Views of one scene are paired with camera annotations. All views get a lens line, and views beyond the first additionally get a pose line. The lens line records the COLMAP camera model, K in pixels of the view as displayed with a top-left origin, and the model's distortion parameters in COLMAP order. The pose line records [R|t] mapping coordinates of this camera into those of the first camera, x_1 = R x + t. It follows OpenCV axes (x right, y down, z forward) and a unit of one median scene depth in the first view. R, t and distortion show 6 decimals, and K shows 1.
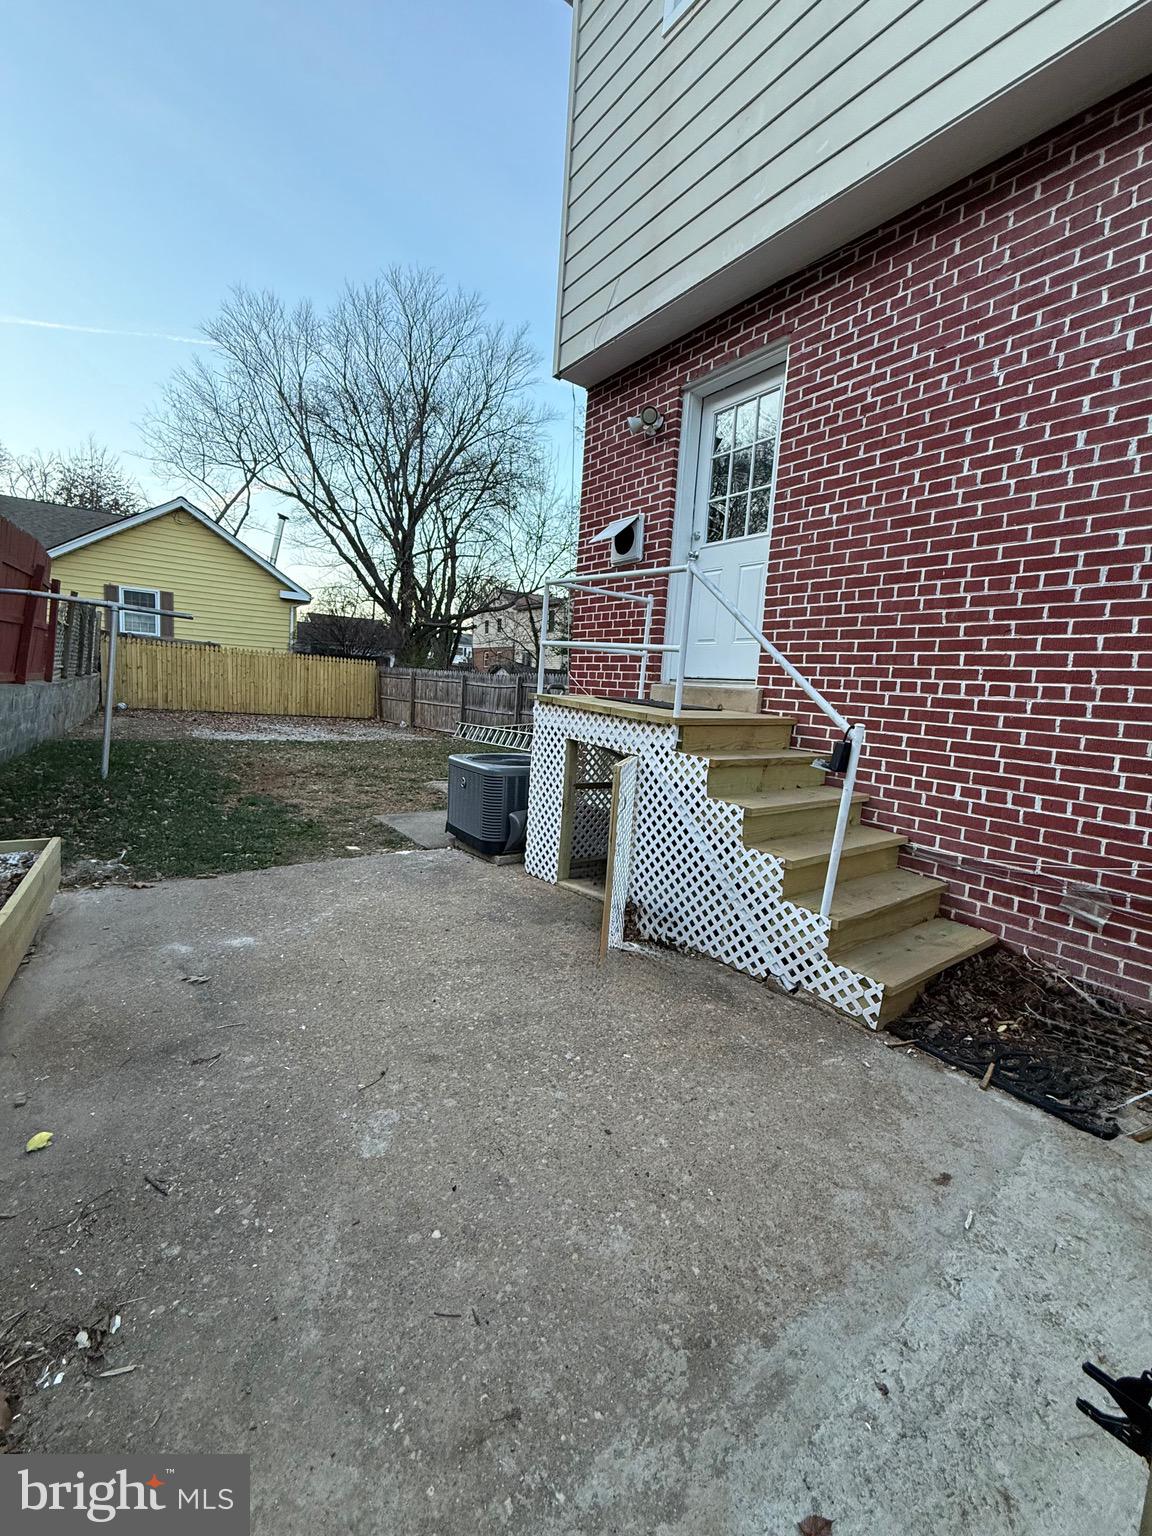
lens RADIAL K [[611.0, 0, 574.1], [0, 611.0, 761.5], [0, 0, 1]] dist [-0.000309, 0.000162]
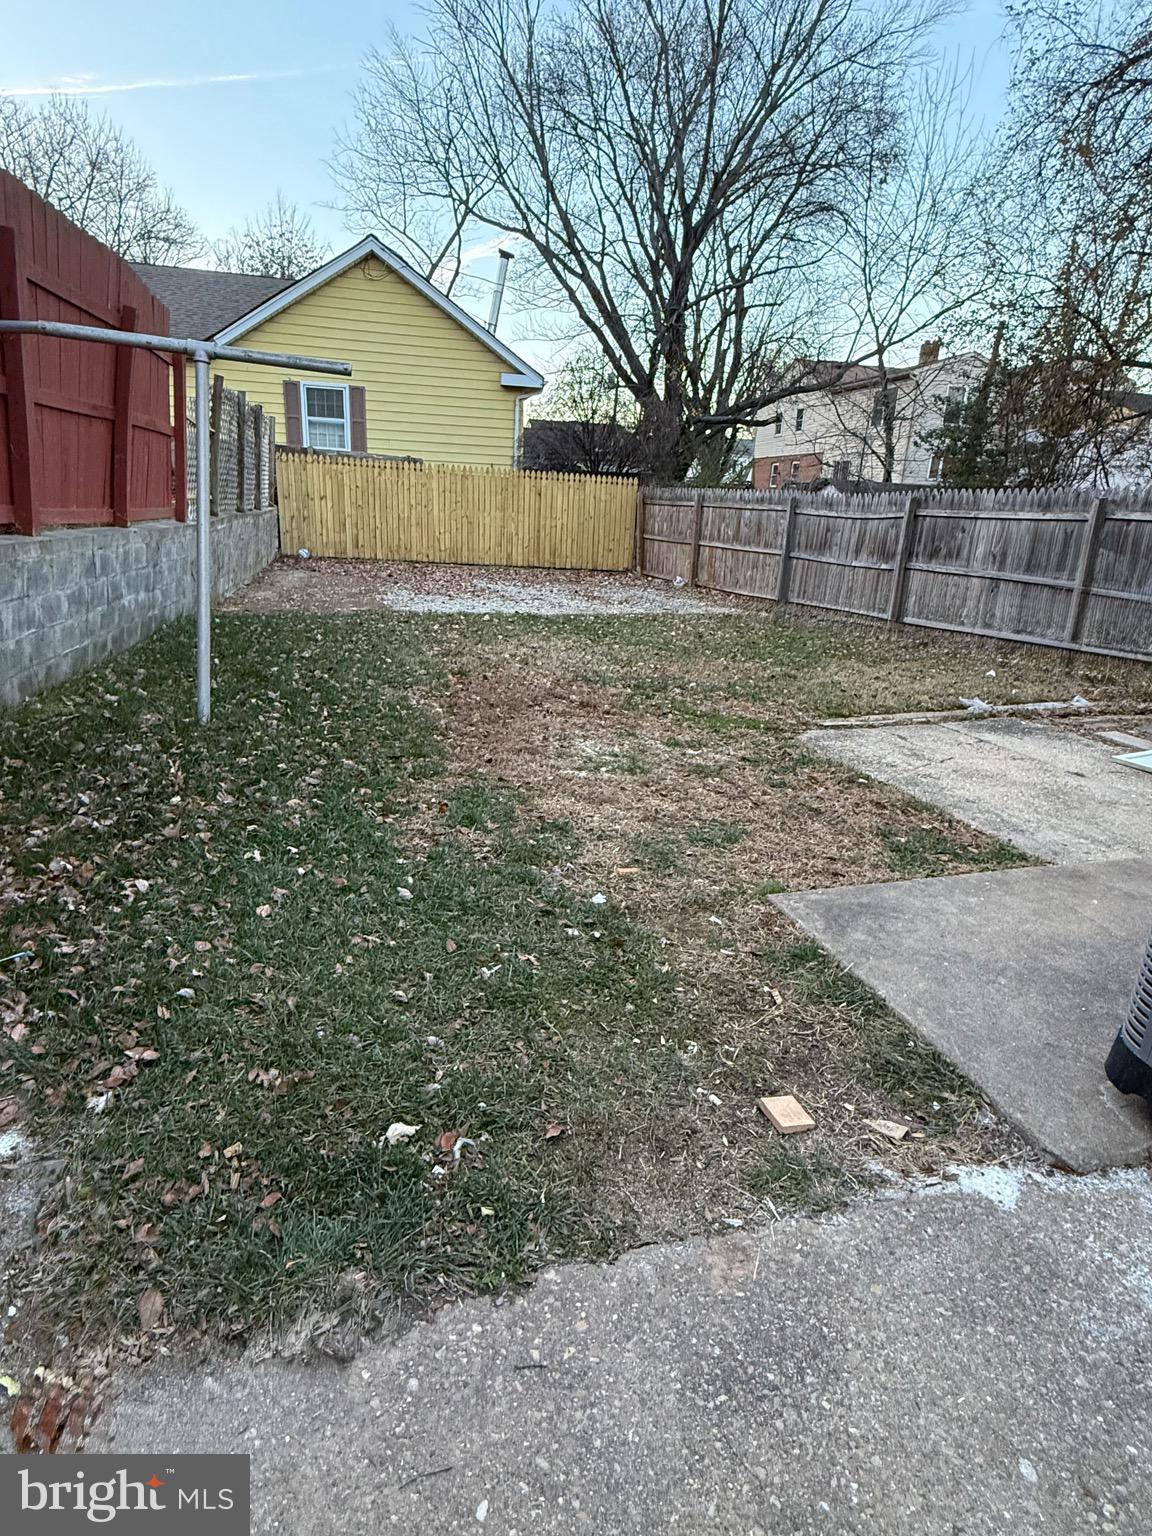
lens RADIAL K [[813.2, 0, 576.0], [0, 813.2, 768.0], [0, 0, 1]] dist [0.000982, 0.000064]
pose [[0.939054, 0.085110, -0.333068, -0.066785], [-0.024974, 0.983197, 0.180829, -0.016583], [0.342862, -0.161491, 0.925401, 0.125070]]
